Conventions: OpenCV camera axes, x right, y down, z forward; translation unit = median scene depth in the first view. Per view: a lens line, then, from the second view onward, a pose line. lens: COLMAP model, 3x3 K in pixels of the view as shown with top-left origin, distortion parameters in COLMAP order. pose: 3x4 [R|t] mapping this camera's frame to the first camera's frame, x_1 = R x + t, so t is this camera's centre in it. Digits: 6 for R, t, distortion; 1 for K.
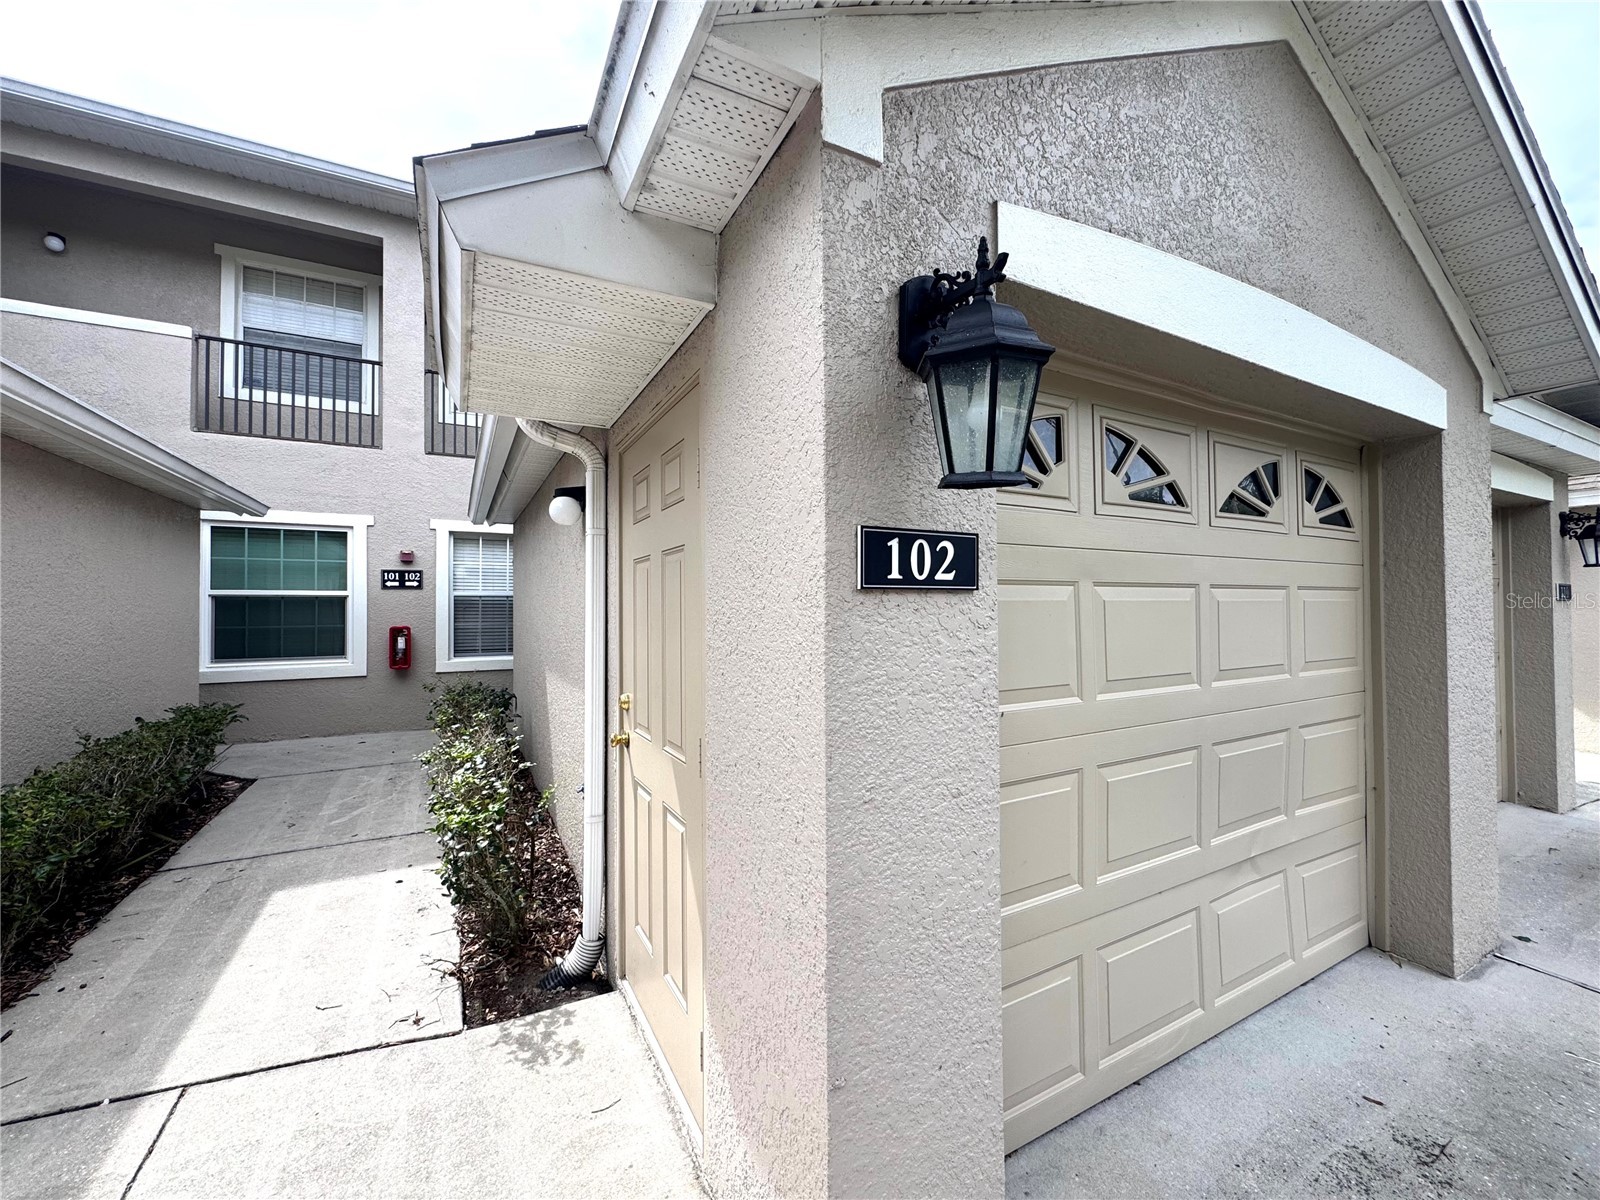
lens RADIAL K [[636.6, 0, 801.8], [0, 636.6, 599.6], [0, 0, 1]] dist [0.000308, -0.000343]
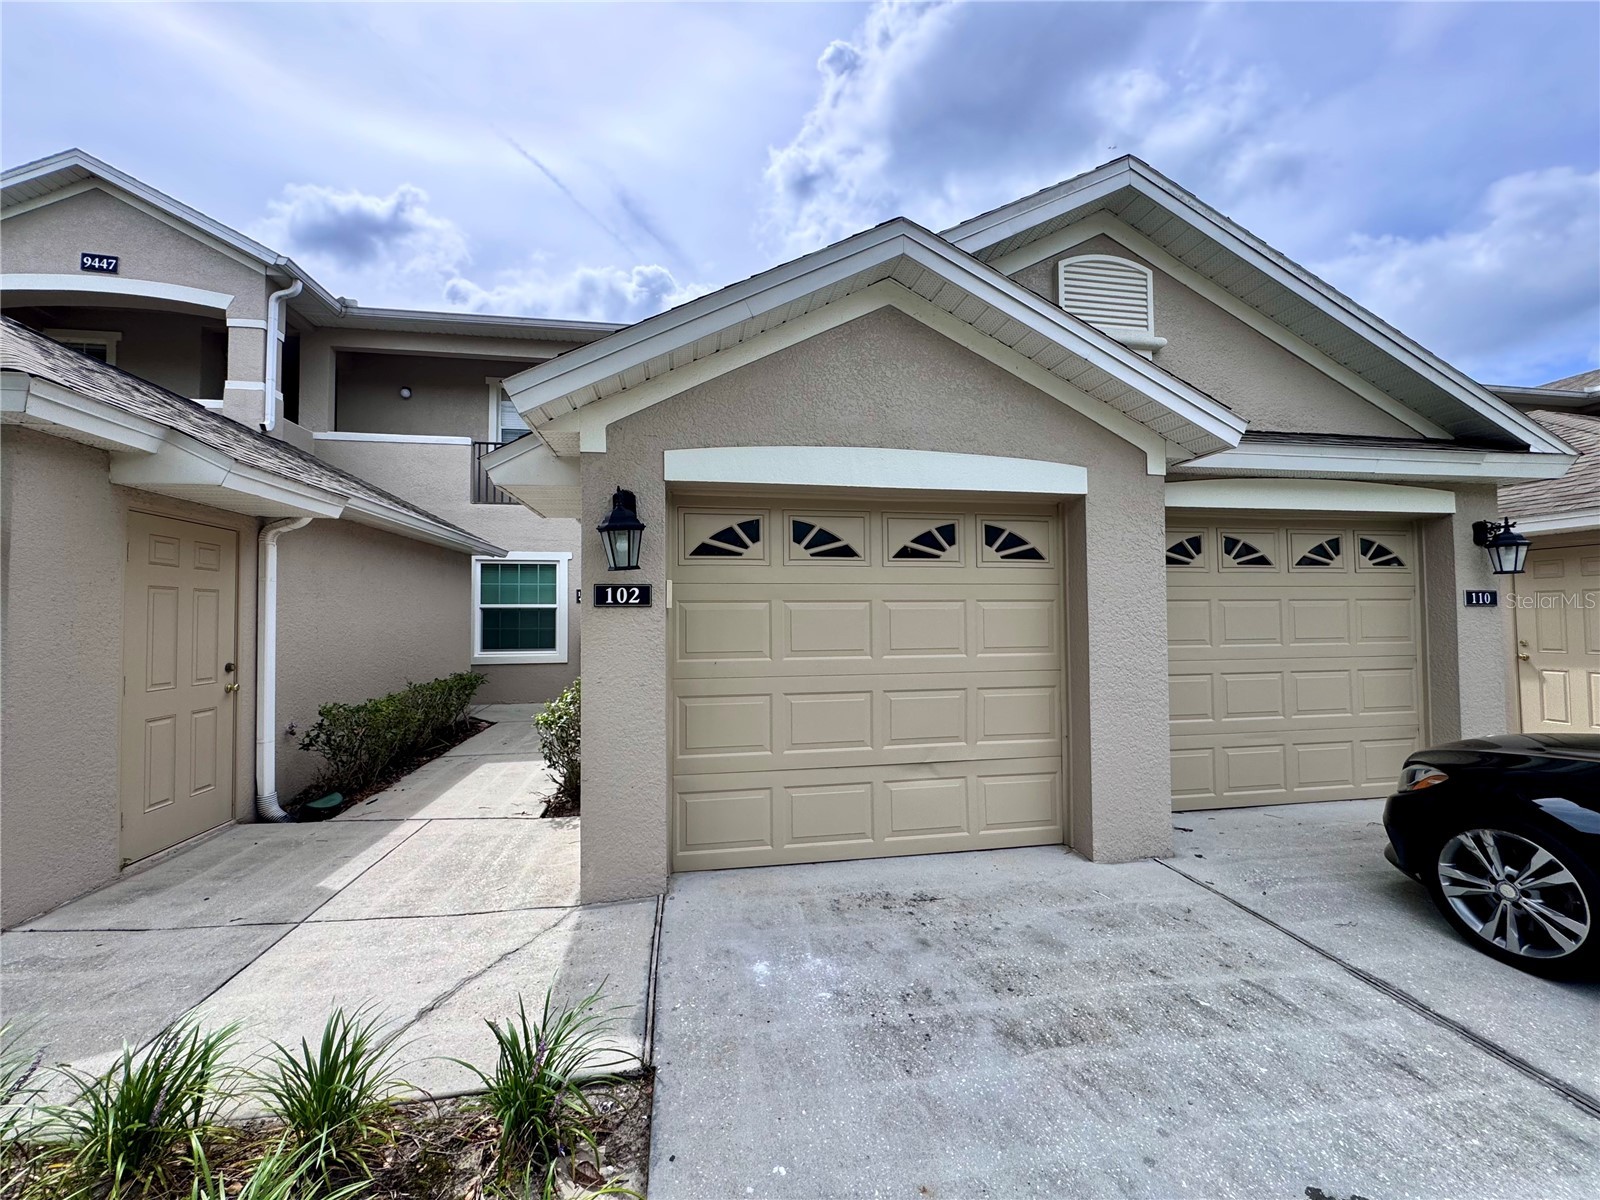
lens RADIAL K [[636.6, 0, 798.4], [0, 636.6, 599.8], [0, 0, 1]] dist [0.000308, -0.000343]
pose [[0.948002, -0.009543, -0.318122, 0.579900], [0.005280, 0.999884, -0.014260, -0.000503], [0.318222, 0.011839, 0.947942, -0.436075]]
